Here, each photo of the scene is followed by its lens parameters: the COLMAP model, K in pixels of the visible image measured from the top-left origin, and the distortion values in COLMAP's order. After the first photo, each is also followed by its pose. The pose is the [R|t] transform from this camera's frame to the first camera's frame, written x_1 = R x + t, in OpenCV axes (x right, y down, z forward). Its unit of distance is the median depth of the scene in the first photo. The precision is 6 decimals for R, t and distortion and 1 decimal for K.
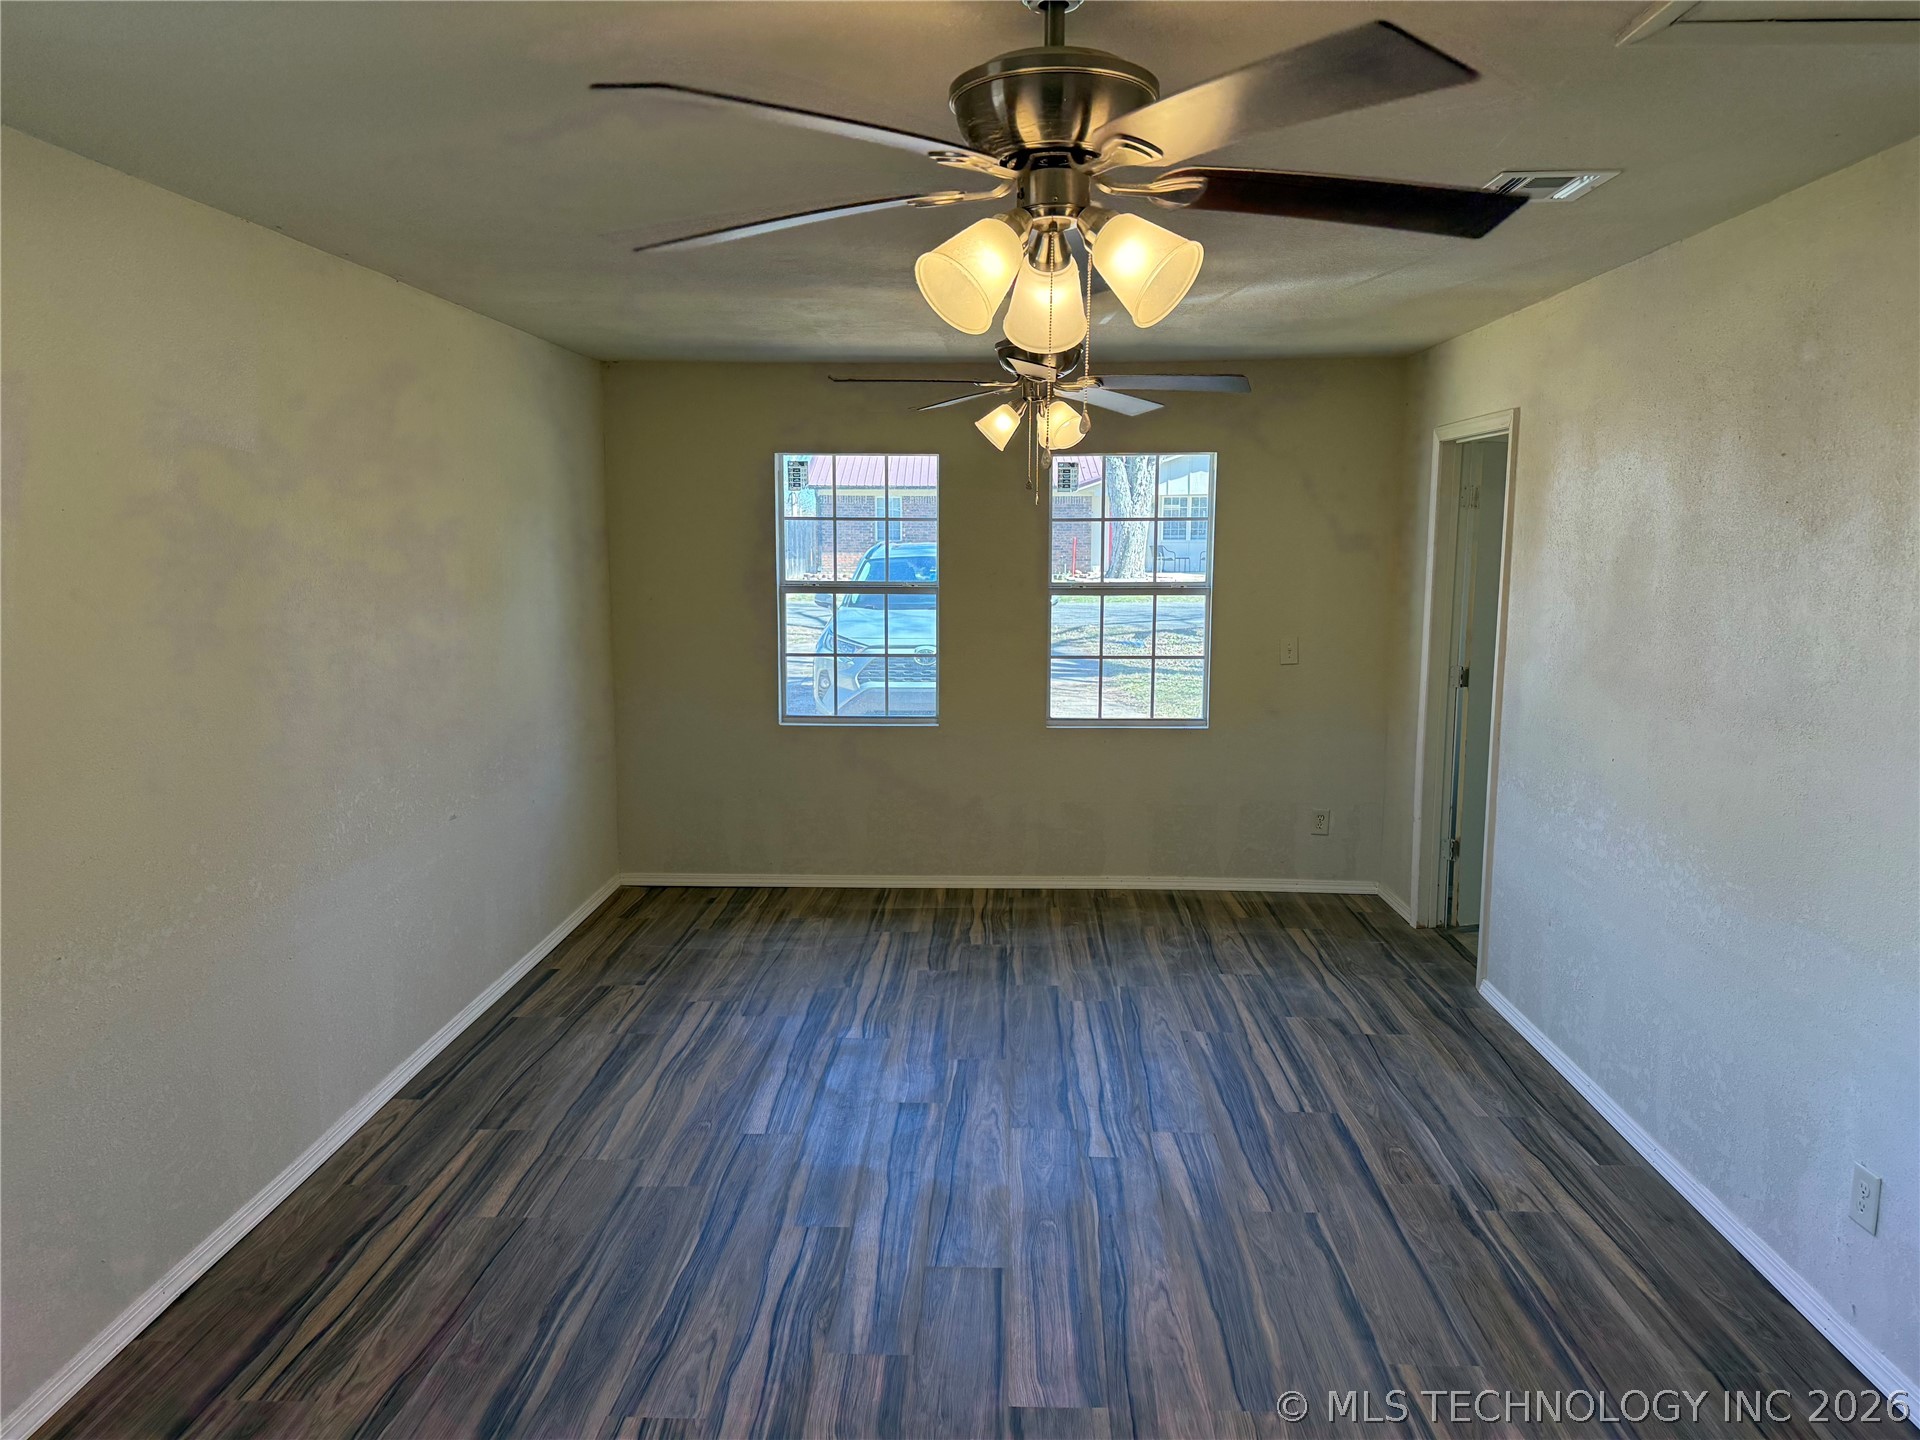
lens RADIAL K [[1330.5, 0, 938.1], [0, 1330.5, 717.0], [0, 0, 1]] dist [0.144935, -0.207611]
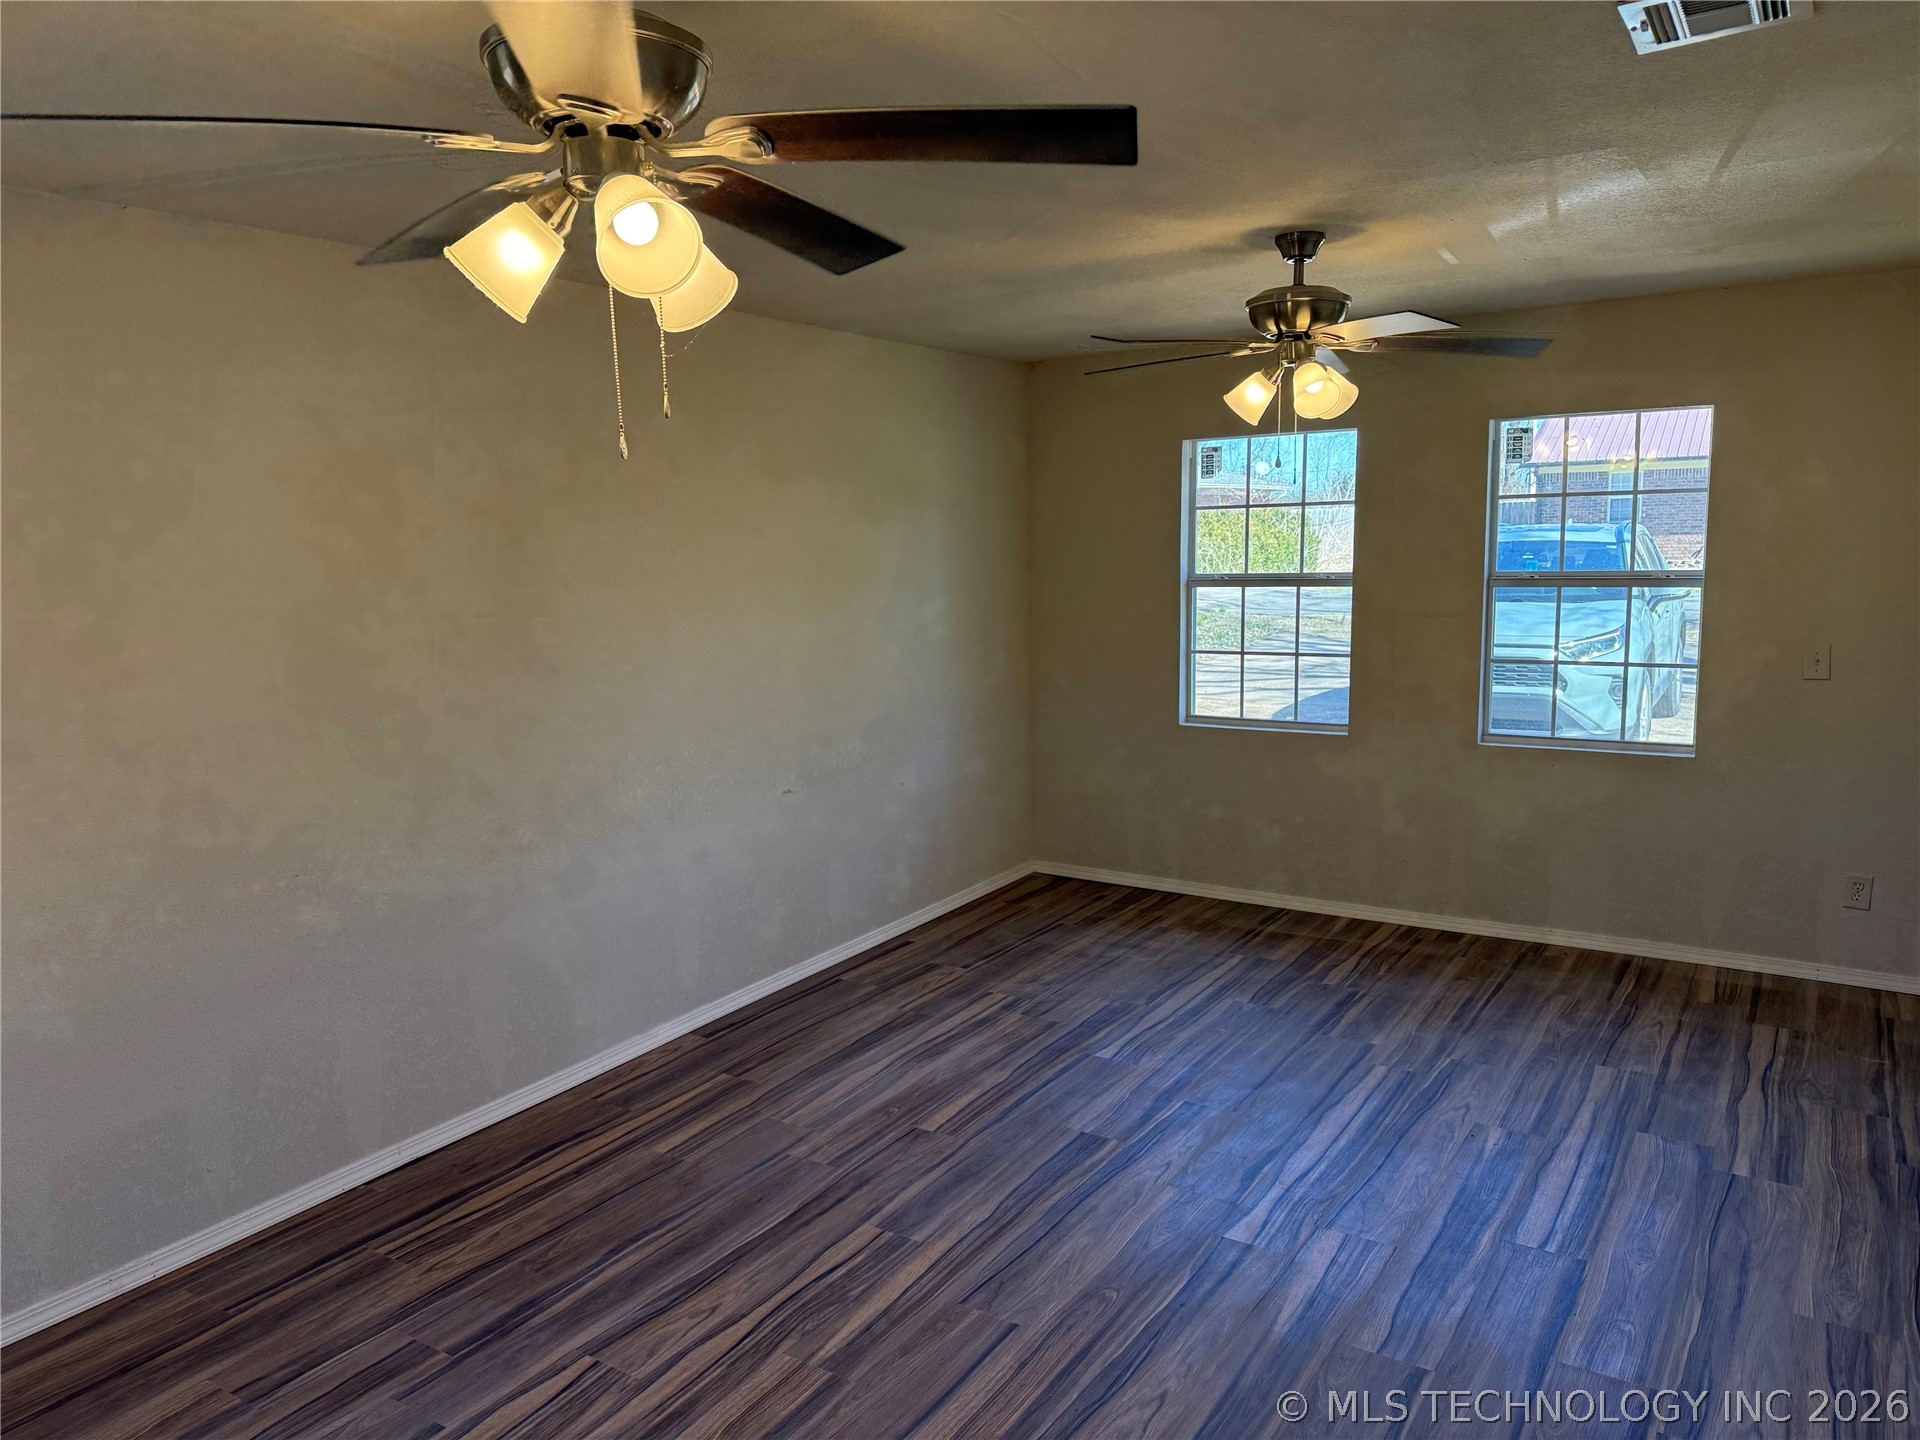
lens RADIAL K [[1330.5, 0, 938.1], [0, 1330.5, 717.0], [0, 0, 1]] dist [0.144935, -0.207611]
pose [[0.859523, 0.049738, -0.508671, 0.294976], [-0.045417, 0.998749, 0.020915, -0.015361], [0.509075, 0.005125, 0.860707, 0.113707]]
